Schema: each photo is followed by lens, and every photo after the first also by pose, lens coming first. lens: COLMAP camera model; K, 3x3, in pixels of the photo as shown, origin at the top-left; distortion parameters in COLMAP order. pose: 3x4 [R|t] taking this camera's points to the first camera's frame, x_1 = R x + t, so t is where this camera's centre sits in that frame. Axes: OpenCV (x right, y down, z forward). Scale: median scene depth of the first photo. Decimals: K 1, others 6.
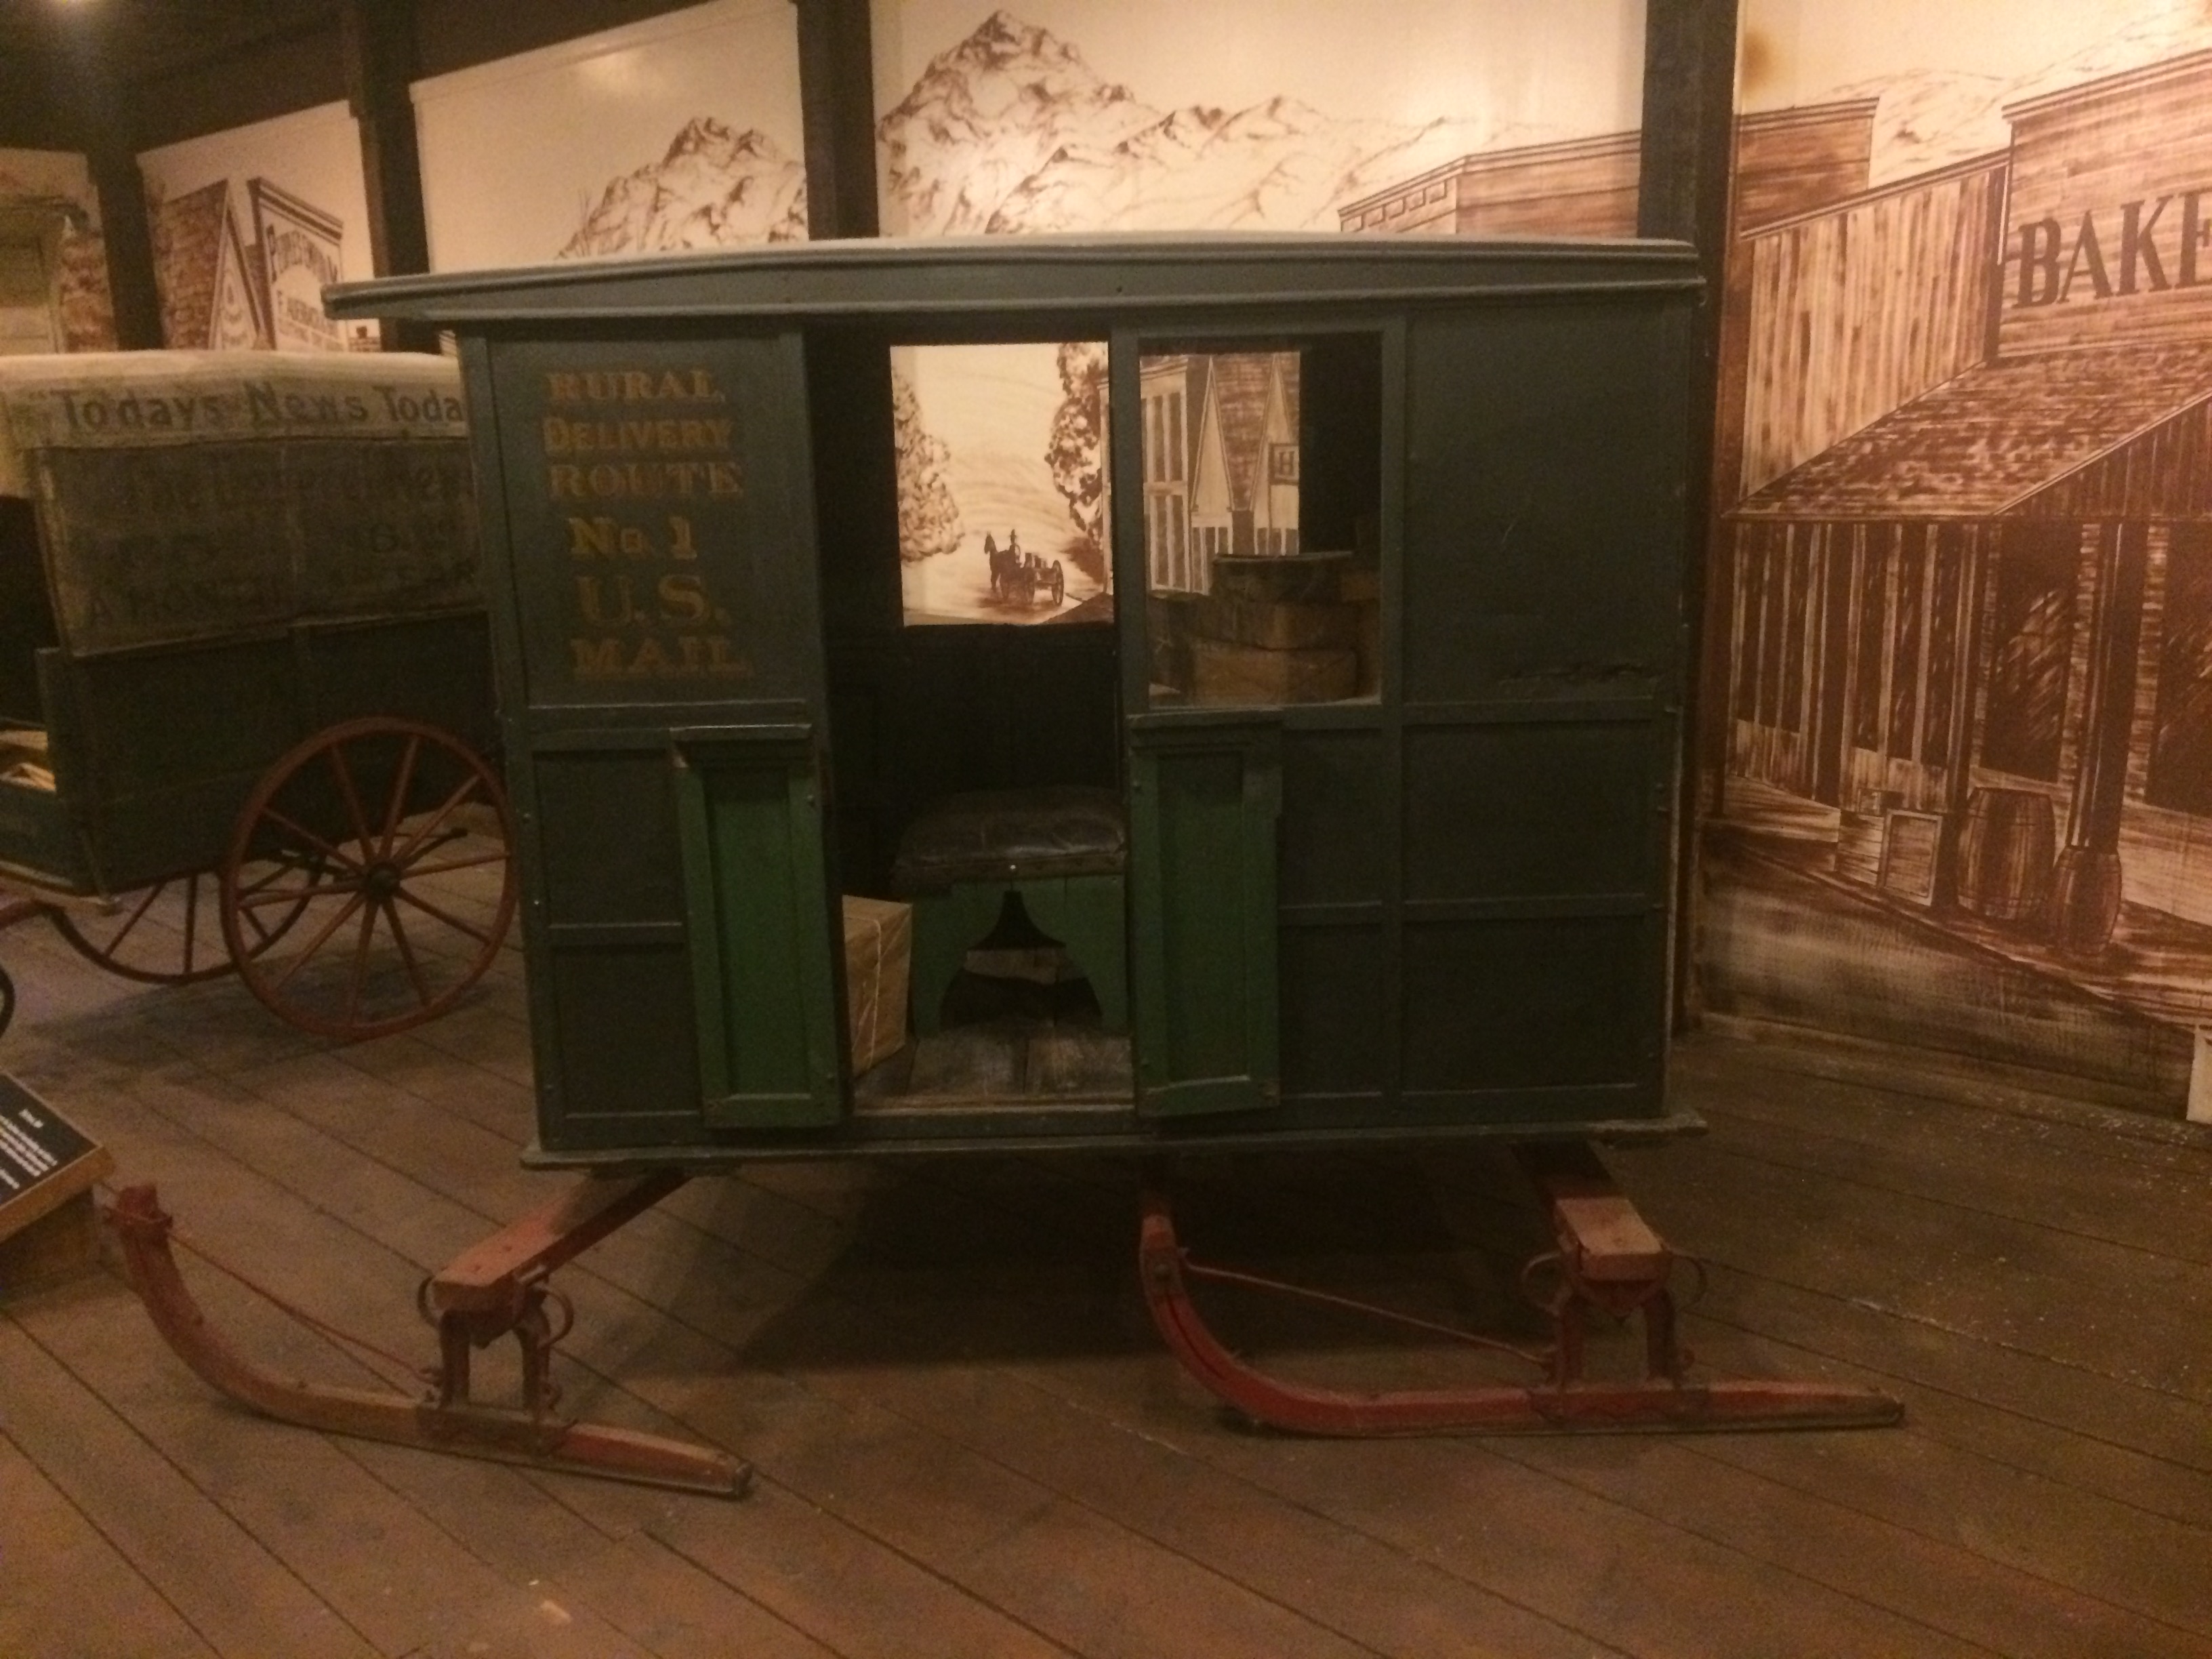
lens RADIAL K [[1879.1, 0, 1114.1], [0, 1879.1, 834.2], [0, 0, 1]] dist [0.039987, -0.052688]
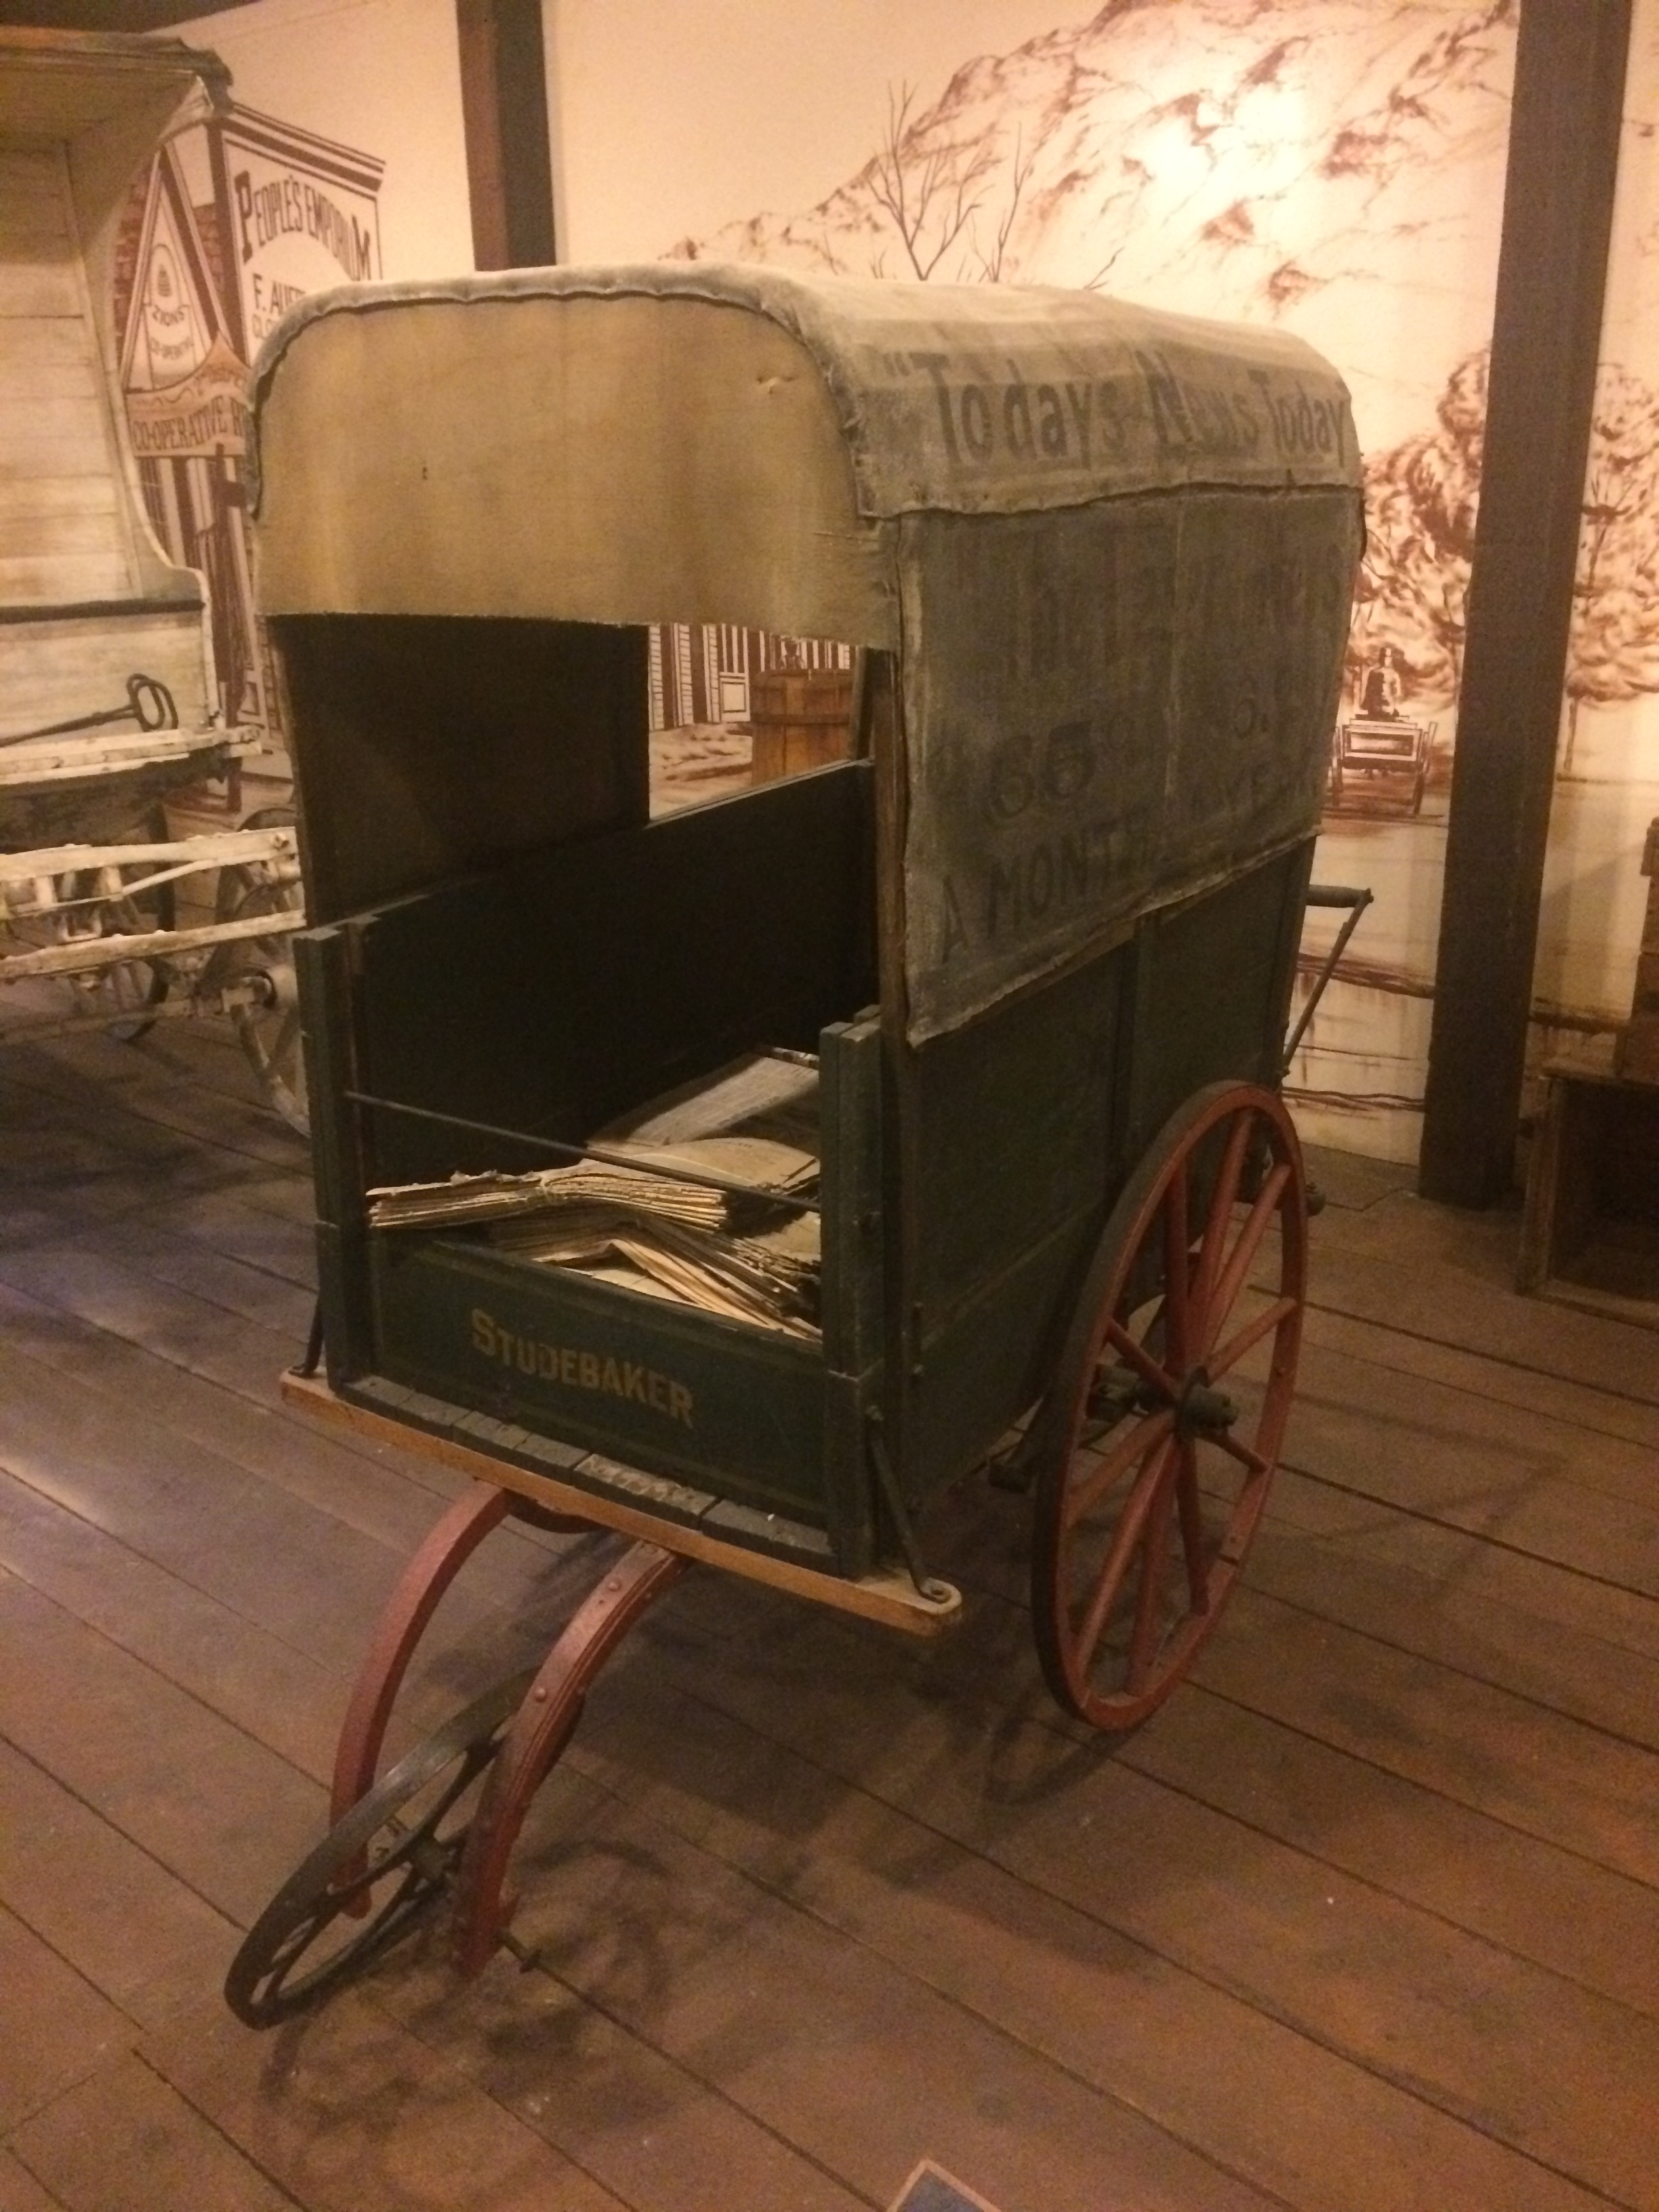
lens RADIAL K [[1879.1, 0, 827.6], [0, 1879.1, 1107.2], [0, 0, 1]] dist [0.039987, -0.052688]
pose [[0.998862, -0.013206, 0.045826, -0.365563], [0.008342, 0.994463, 0.104752, -0.076482], [-0.046955, -0.104250, 0.993442, 0.375057]]
